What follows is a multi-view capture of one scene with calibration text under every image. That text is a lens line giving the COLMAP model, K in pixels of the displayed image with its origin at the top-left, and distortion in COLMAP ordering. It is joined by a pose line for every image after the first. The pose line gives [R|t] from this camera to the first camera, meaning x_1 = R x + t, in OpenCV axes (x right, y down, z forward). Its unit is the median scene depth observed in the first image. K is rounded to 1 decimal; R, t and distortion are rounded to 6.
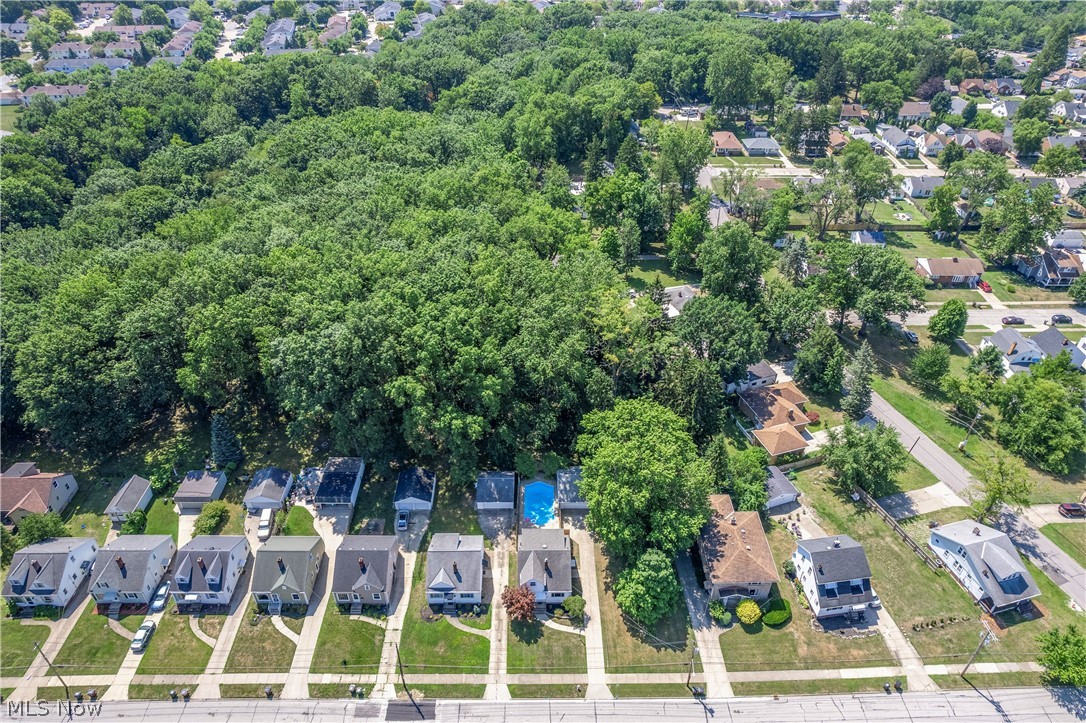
lens RADIAL K [[754.9, 0, 557.5], [0, 754.9, 371.1], [0, 0, 1]] dist [-0.051458, 0.030882]
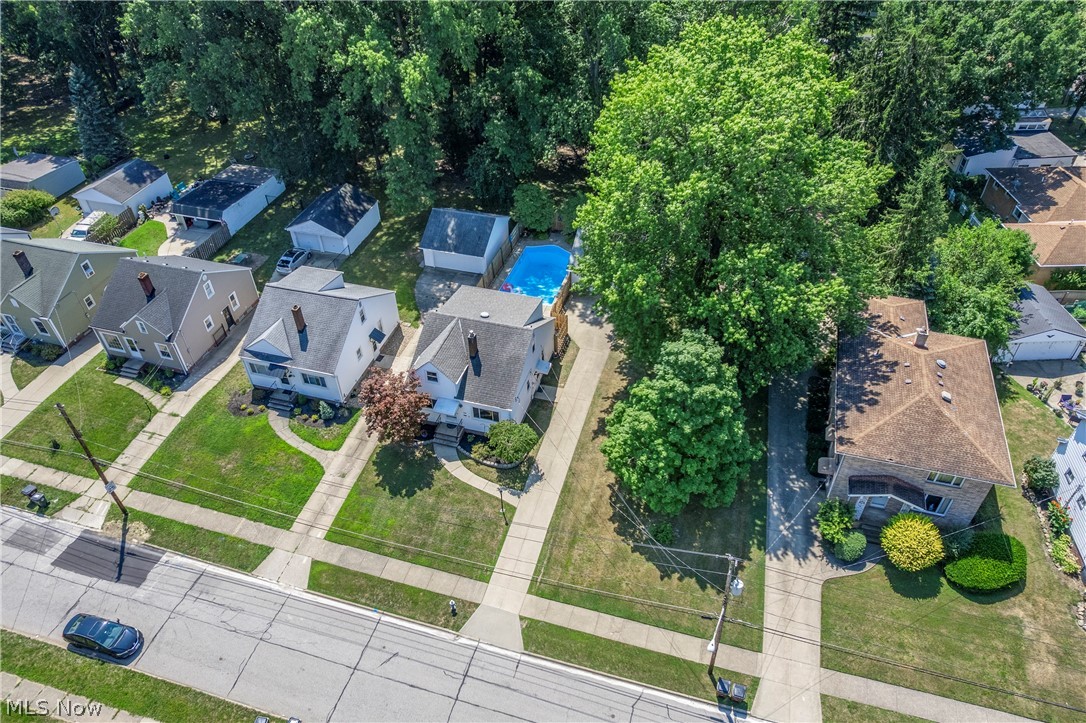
lens RADIAL K [[754.9, 0, 537.9], [0, 754.9, 415.9], [0, 0, 1]] dist [-0.051458, 0.030882]
pose [[0.948901, 0.192070, -0.250393, 0.150927], [-0.159059, 0.976387, 0.146182, 0.227356], [0.272557, -0.098885, 0.957045, 0.566699]]
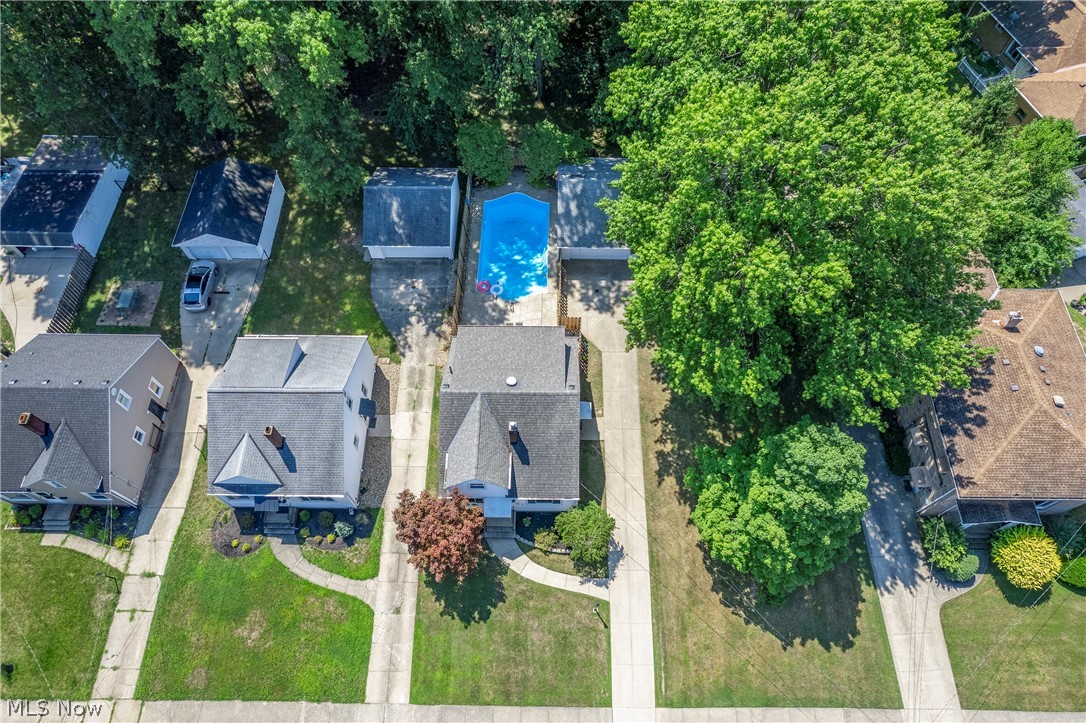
lens RADIAL K [[699.6, 0, 536.4], [0, 699.6, 378.1], [0, 0, 1]] dist [-0.041007, 0.039071]
pose [[0.999215, 0.020021, -0.034180, 0.008444], [-0.003110, 0.899857, 0.436173, 0.078970], [0.039490, -0.435724, 0.899213, 0.704268]]
